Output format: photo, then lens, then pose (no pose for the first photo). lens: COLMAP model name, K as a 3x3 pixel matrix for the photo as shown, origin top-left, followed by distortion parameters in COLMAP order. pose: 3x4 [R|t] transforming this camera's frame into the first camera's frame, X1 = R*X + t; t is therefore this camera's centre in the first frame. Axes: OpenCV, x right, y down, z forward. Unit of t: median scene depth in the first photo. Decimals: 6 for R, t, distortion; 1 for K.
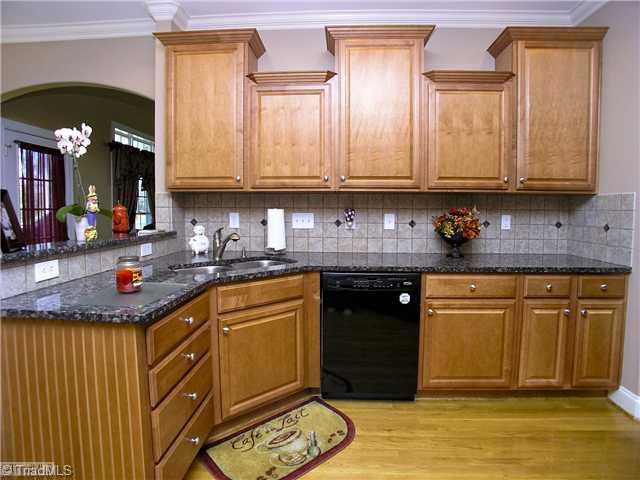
lens RADIAL K [[372.2, 0, 318.8], [0, 372.2, 230.9], [0, 0, 1]] dist [-0.067757, 0.001815]
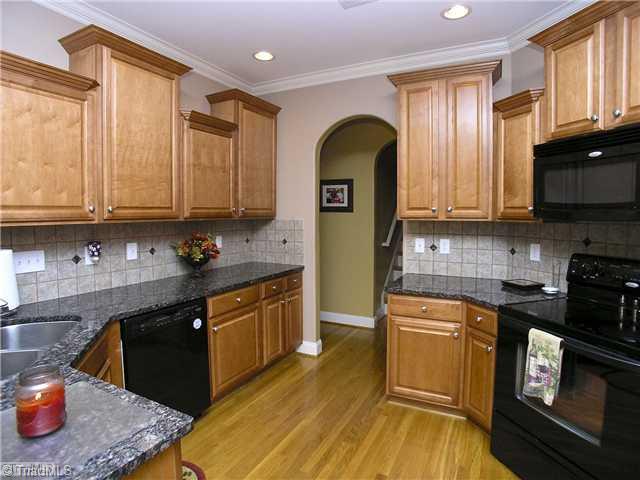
lens RADIAL K [[372.2, 0, 318.8], [0, 372.2, 230.9], [0, 0, 1]] dist [-0.067757, 0.001815]
pose [[0.405672, -0.053628, 0.912444, -0.523839], [0.060709, 0.997654, 0.031645, -0.088223], [-0.912000, 0.042556, 0.407976, 0.212219]]
